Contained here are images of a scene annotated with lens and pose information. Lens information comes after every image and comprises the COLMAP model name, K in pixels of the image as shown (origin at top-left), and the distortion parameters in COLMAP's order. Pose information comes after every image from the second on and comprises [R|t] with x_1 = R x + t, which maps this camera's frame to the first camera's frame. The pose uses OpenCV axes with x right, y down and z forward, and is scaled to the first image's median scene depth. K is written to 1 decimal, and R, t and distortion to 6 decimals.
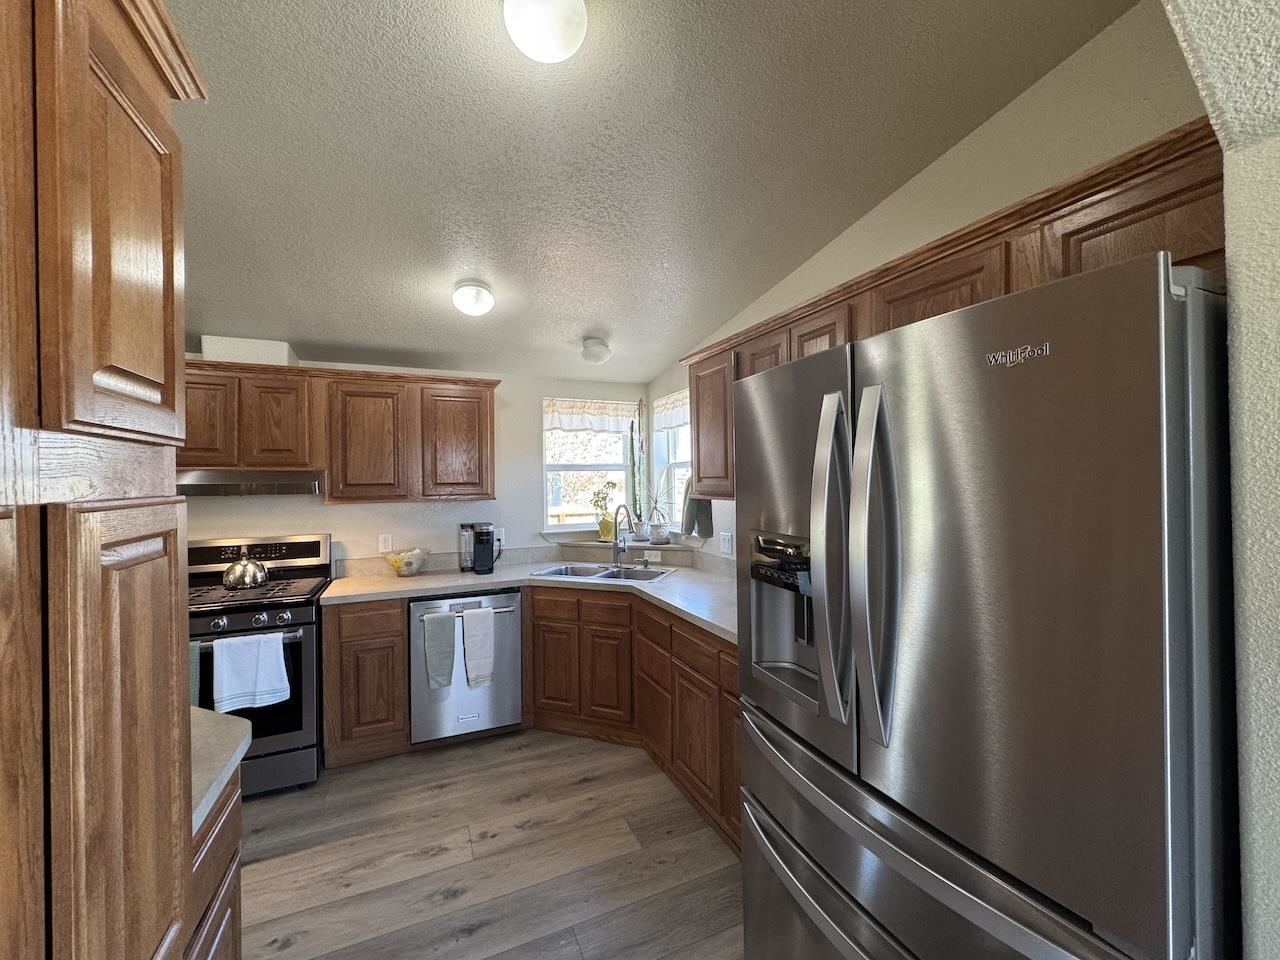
lens RADIAL K [[510.0, 0, 640.0], [0, 510.0, 480.0], [0, 0, 1]] dist [-0.000162, 0.000100]
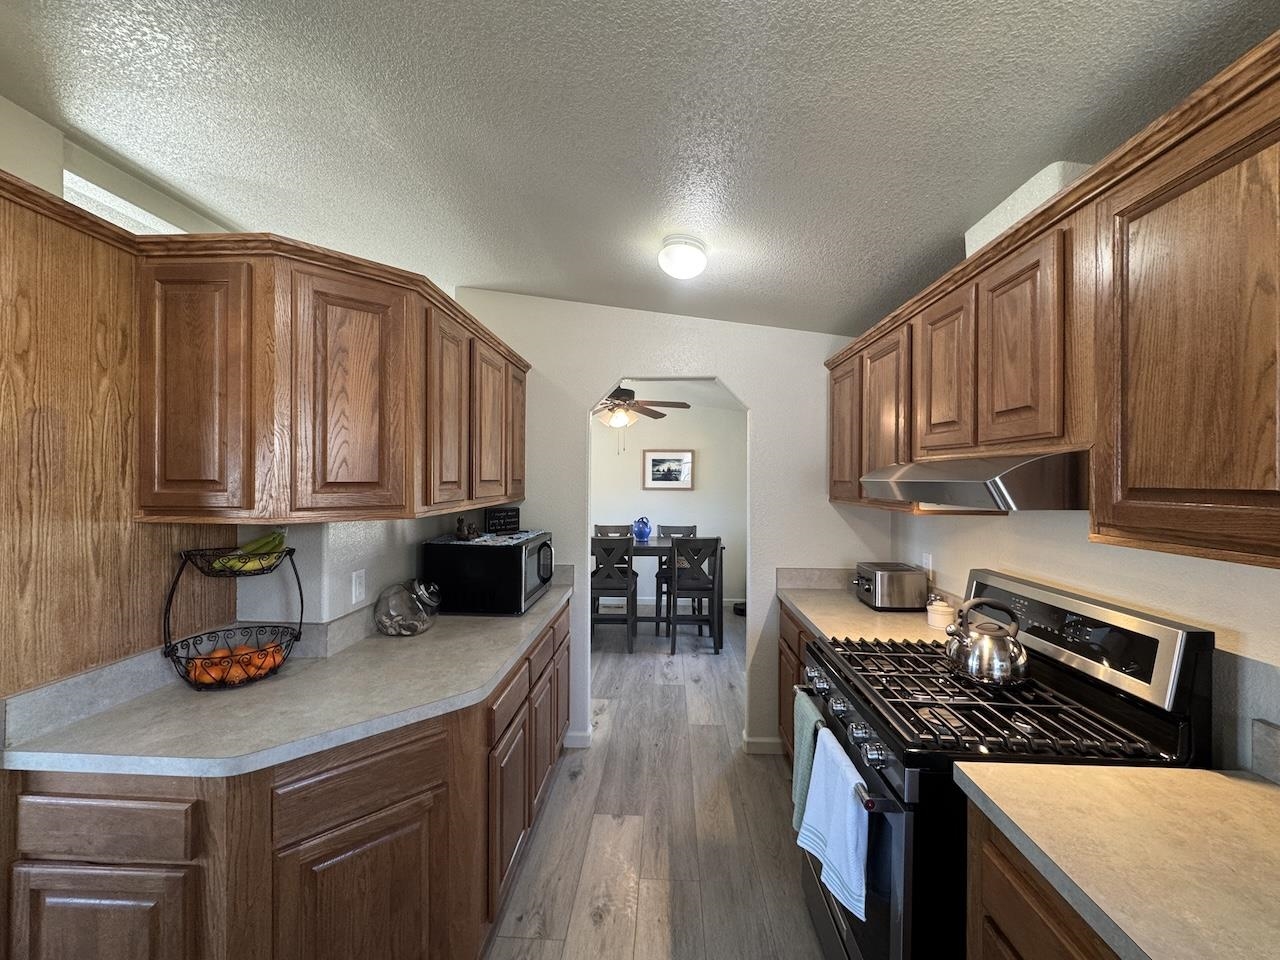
lens RADIAL K [[510.0, 0, 640.0], [0, 510.0, 480.0], [0, 0, 1]] dist [-0.000162, 0.000100]
pose [[-0.448618, 0.014314, -0.893609, -0.132265], [0.001145, 0.999880, 0.015442, -0.002822], [0.893723, 0.005905, -0.448581, 0.847072]]
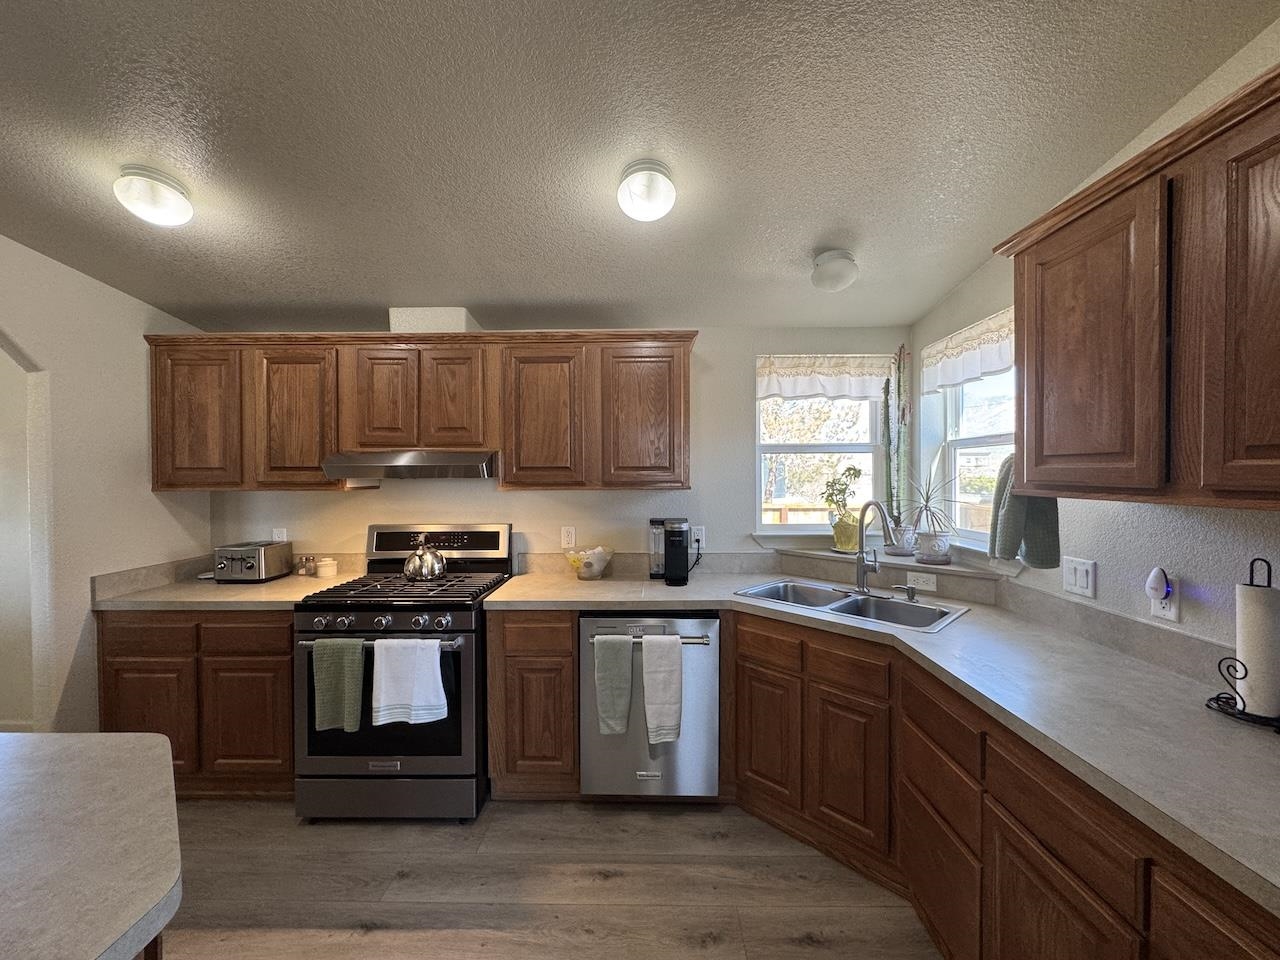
lens RADIAL K [[514.6, 0, 639.1], [0, 514.6, 478.0], [0, 0, 1]] dist [-0.001297, -0.000019]
pose [[0.908000, 0.013211, -0.418763, -0.034863], [-0.006976, 0.999841, 0.016416, 0.010374], [0.418913, -0.011985, 0.907947, 0.298122]]
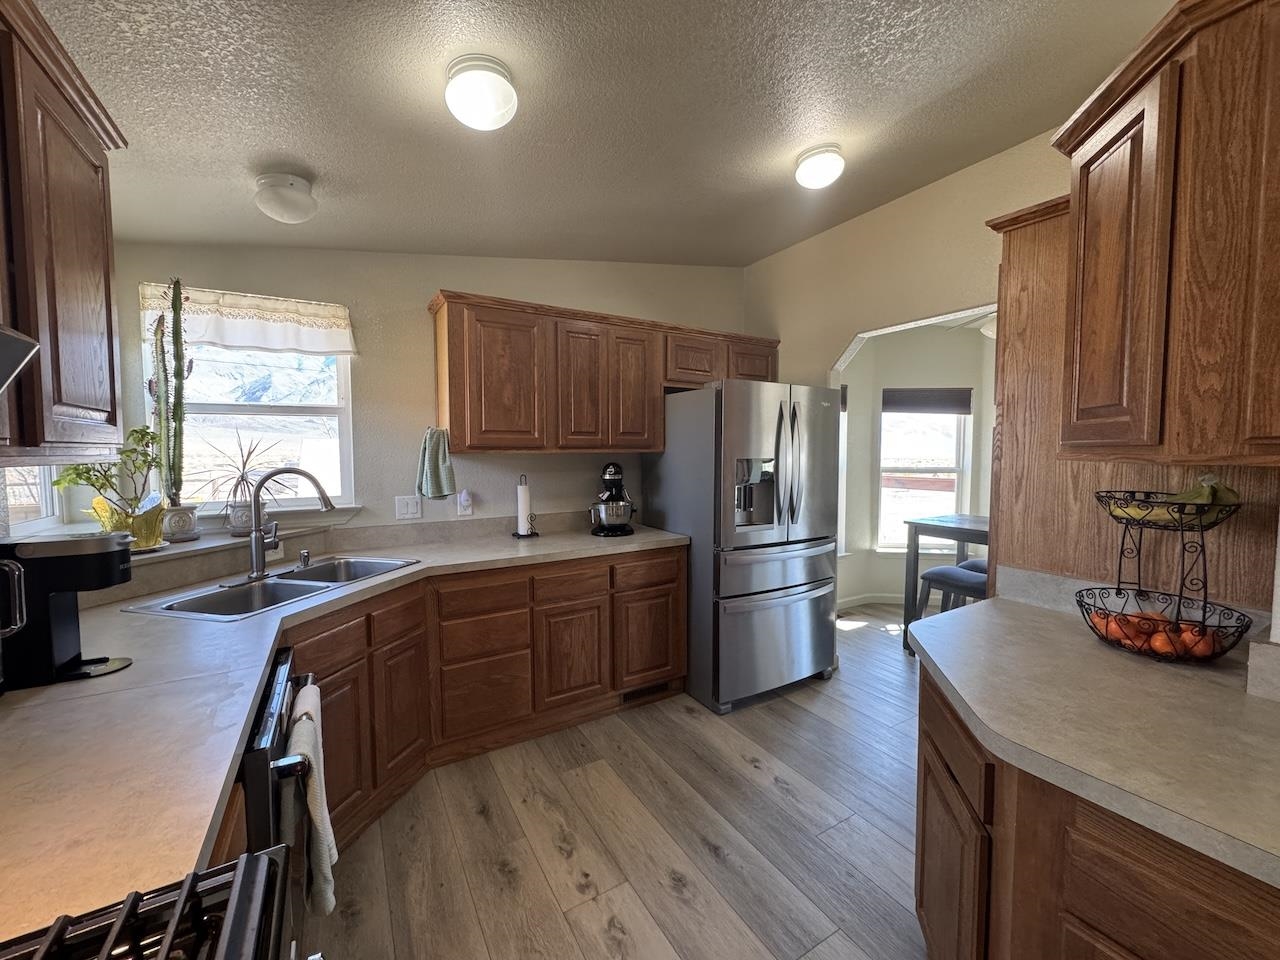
lens RADIAL K [[510.0, 0, 640.0], [0, 510.0, 480.0], [0, 0, 1]] dist [-0.000162, 0.000100]
pose [[-0.125306, -0.041880, 0.991234, -0.765334], [0.003152, 0.999087, 0.042610, 0.041846], [-0.992113, 0.008464, -0.125059, 0.736721]]
